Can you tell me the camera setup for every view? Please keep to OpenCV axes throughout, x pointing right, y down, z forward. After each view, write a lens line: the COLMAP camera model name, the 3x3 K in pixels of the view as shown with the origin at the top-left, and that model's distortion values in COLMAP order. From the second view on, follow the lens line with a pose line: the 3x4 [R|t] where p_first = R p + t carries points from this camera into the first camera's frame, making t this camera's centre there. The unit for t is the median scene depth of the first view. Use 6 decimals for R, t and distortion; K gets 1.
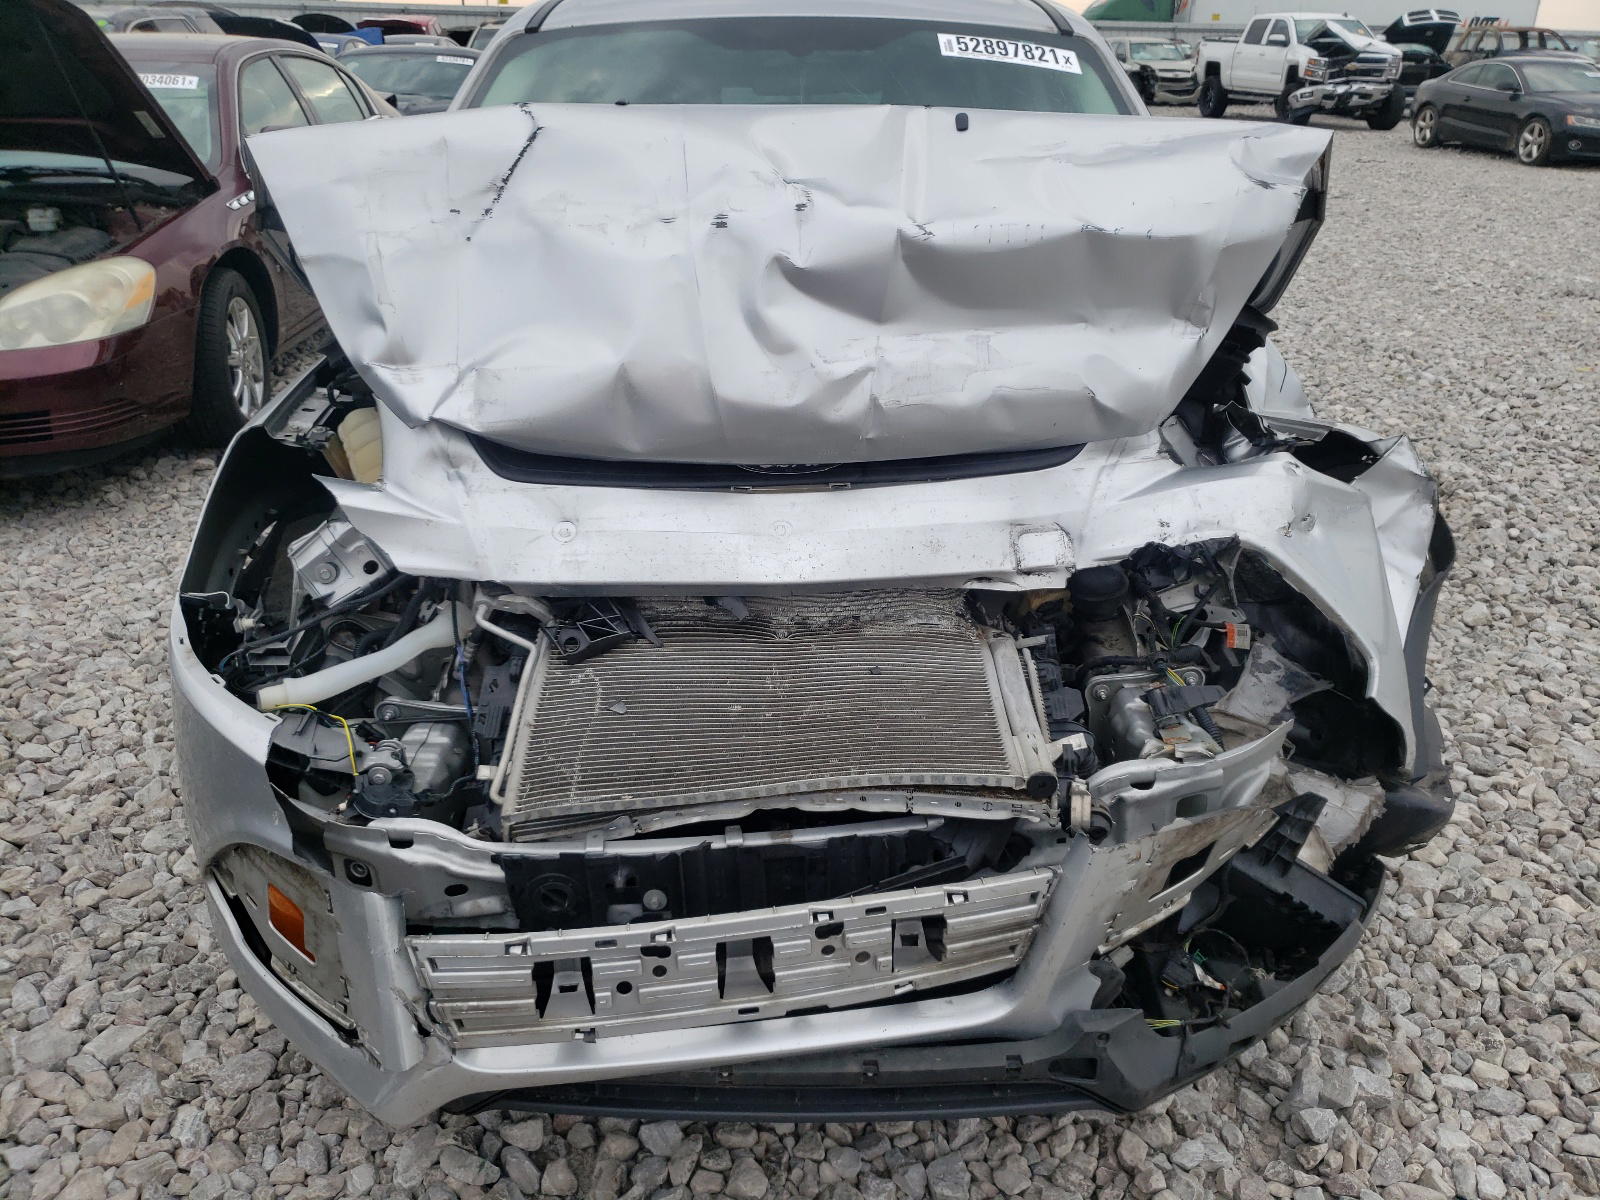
lens RADIAL K [[1239.9, 0, 814.7], [0, 1239.9, 611.3], [0, 0, 1]] dist [0.058585, -0.066044]
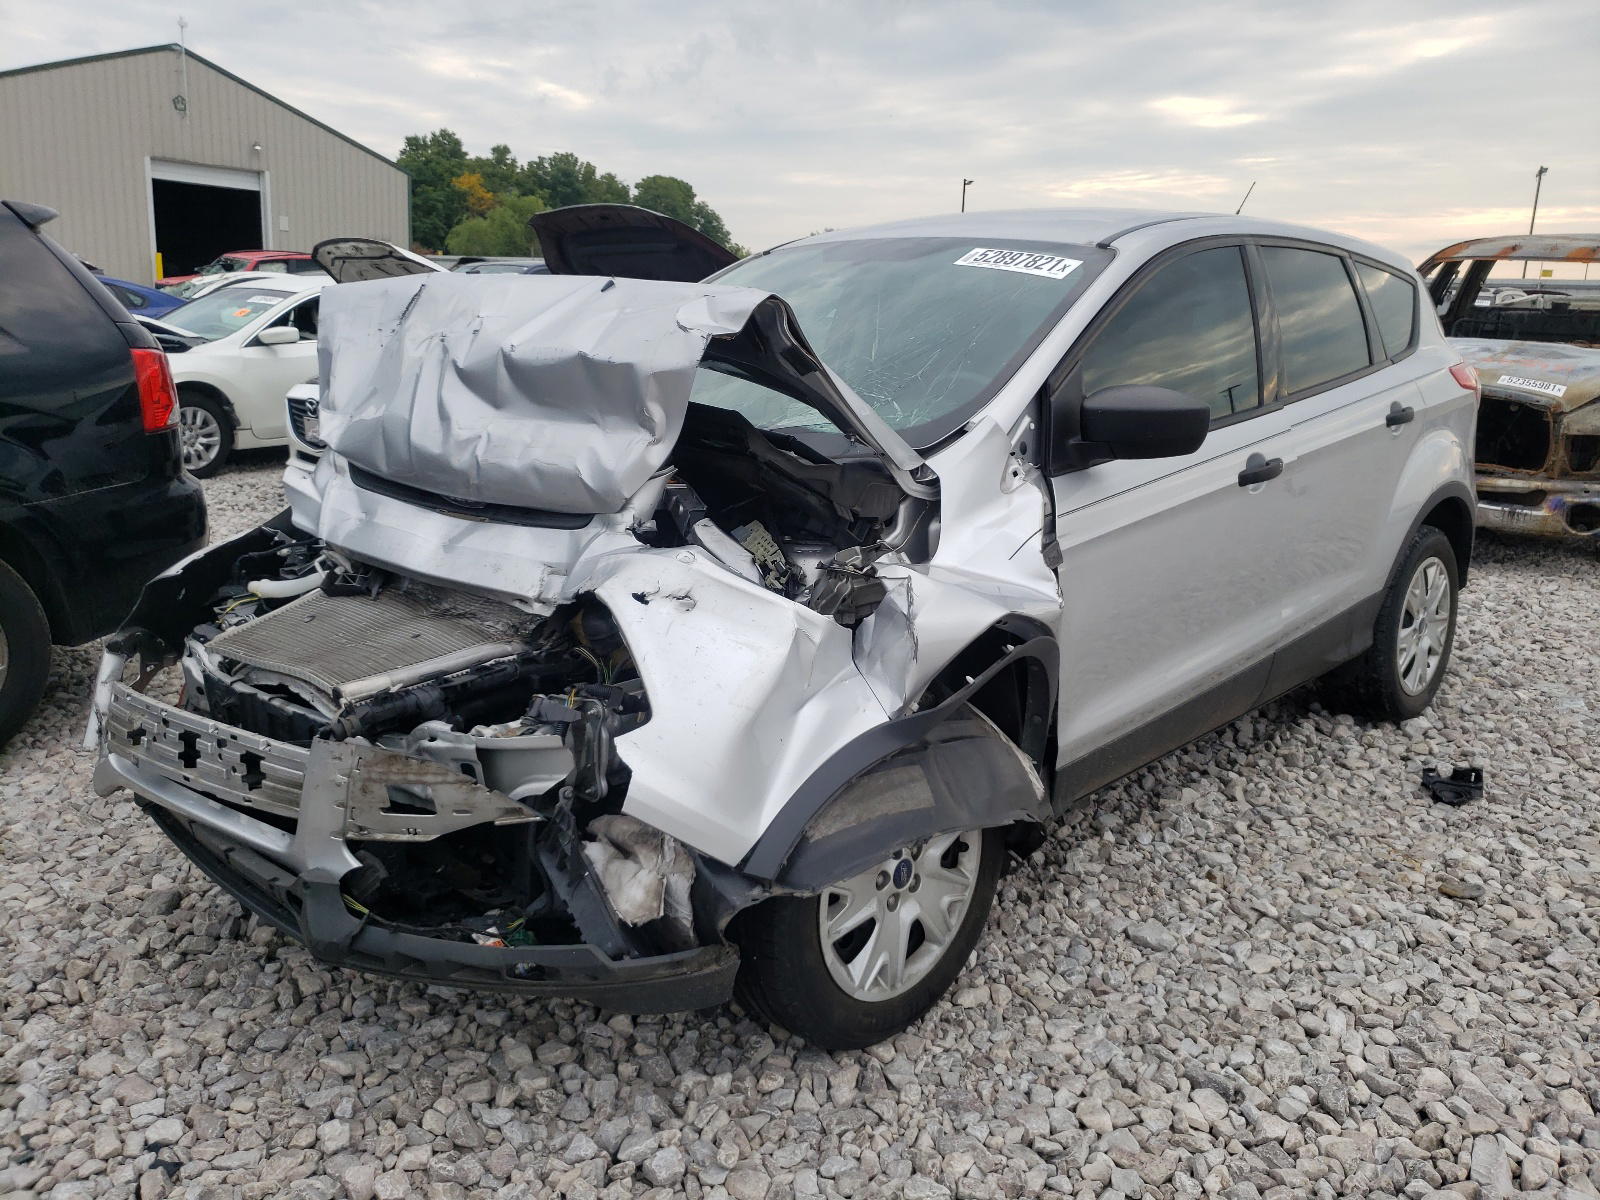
lens RADIAL K [[1239.9, 0, 805.3], [0, 1239.9, 586.1], [0, 0, 1]] dist [0.058585, -0.066044]
pose [[0.702929, 0.167749, -0.691196, 1.368579], [-0.307014, 0.948156, -0.082114, -0.026629], [0.641587, 0.269927, 0.717987, 0.243424]]
